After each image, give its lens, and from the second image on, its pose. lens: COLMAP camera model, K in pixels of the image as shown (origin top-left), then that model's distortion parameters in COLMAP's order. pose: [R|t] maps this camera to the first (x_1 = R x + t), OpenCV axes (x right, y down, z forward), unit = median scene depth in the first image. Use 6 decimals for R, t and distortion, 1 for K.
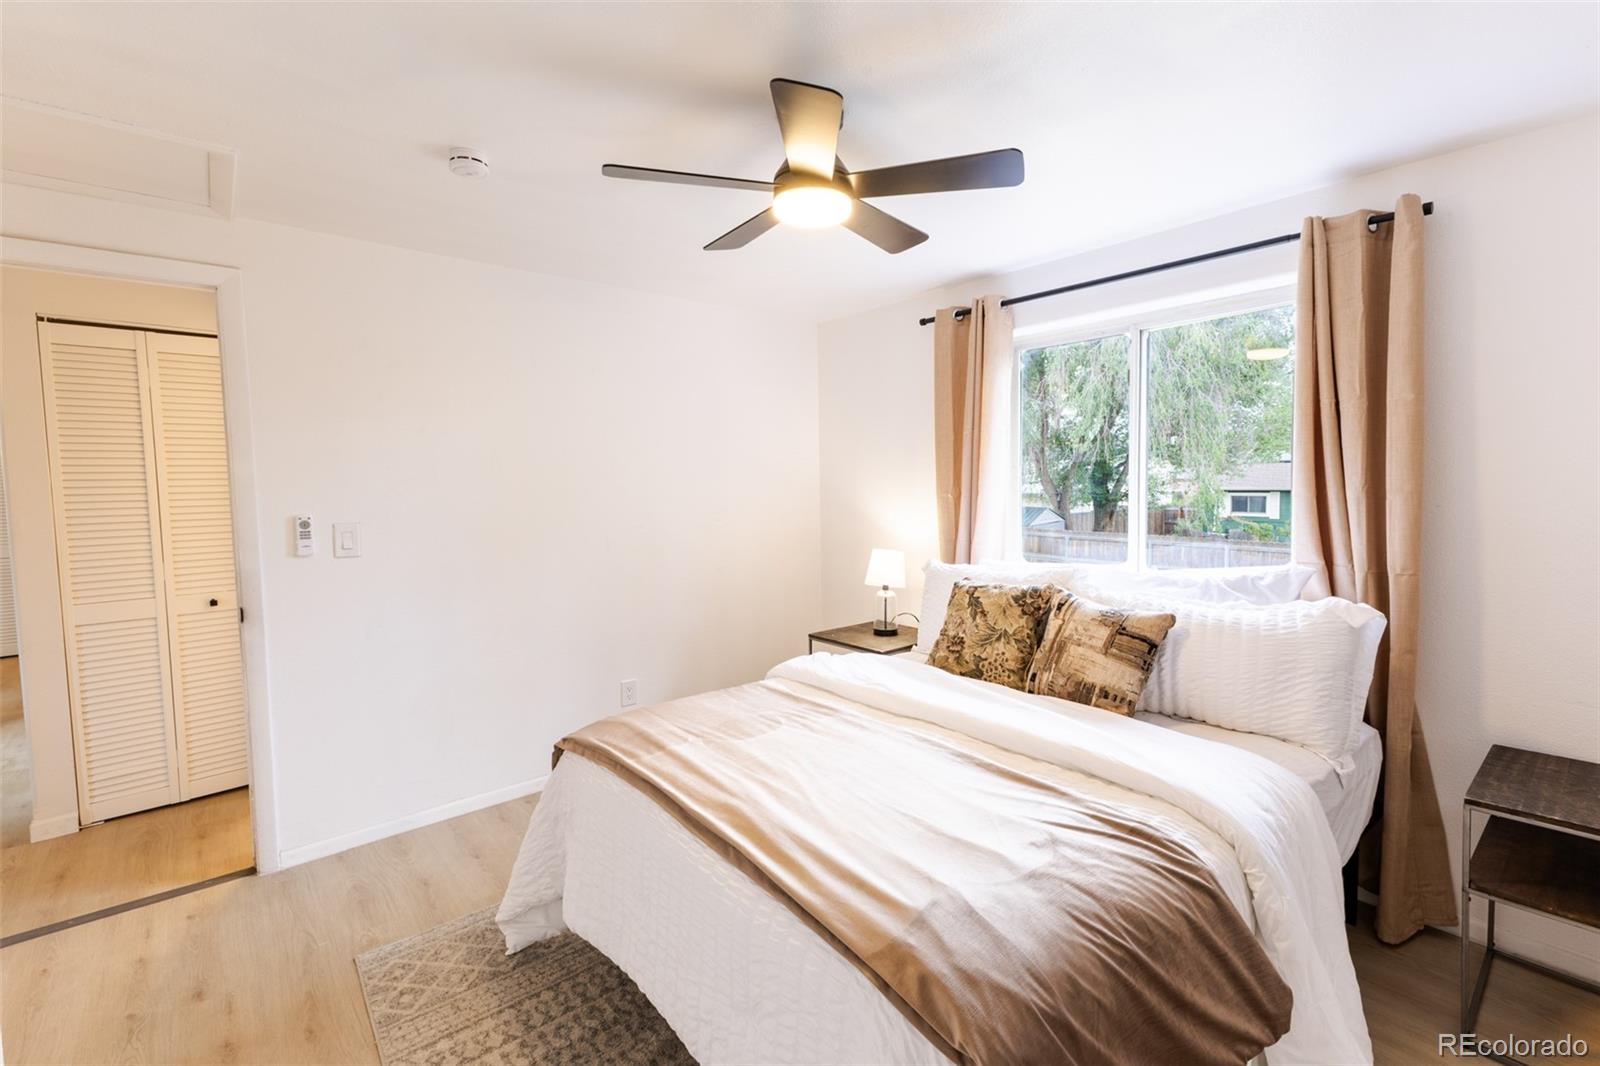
lens RADIAL K [[686.0, 0, 802.3], [0, 686.0, 524.9], [0, 0, 1]] dist [0.016340, 0.000026]
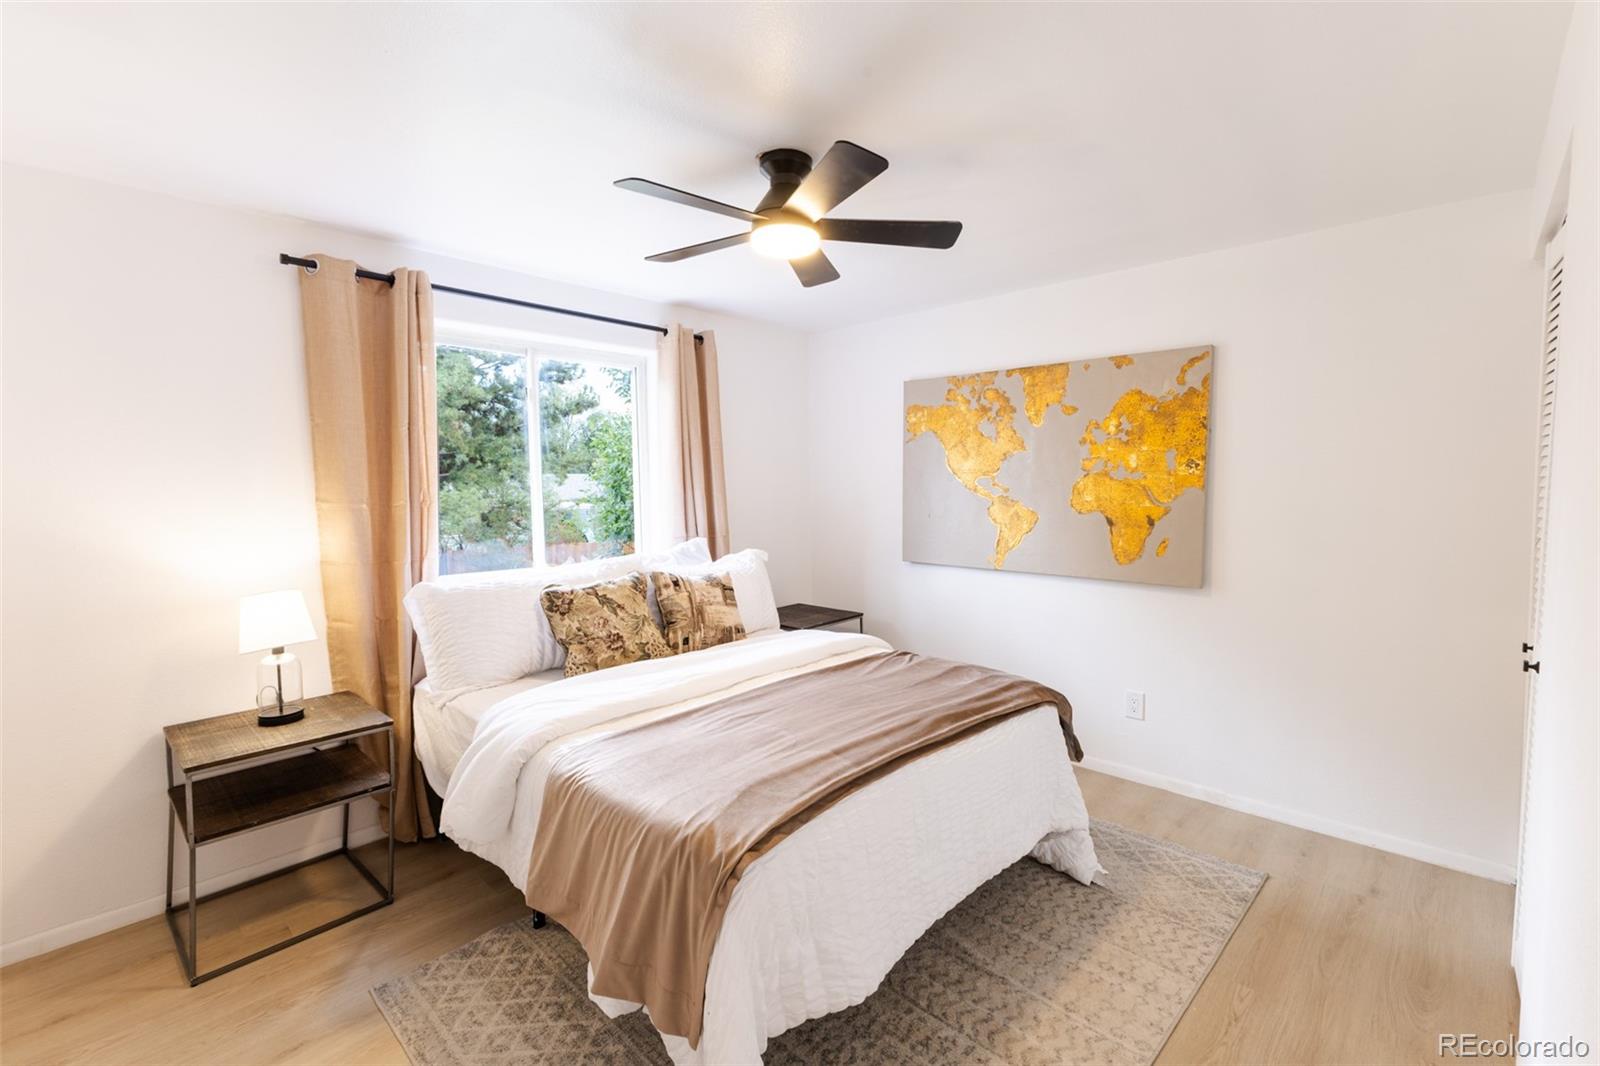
lens RADIAL K [[686.0, 0, 802.3], [0, 686.0, 524.9], [0, 0, 1]] dist [0.016340, 0.000026]
pose [[-0.083806, -0.047011, 0.995372, -0.859742], [0.075657, 0.995703, 0.053397, -0.036901], [-0.993606, 0.079782, -0.079890, 0.822494]]
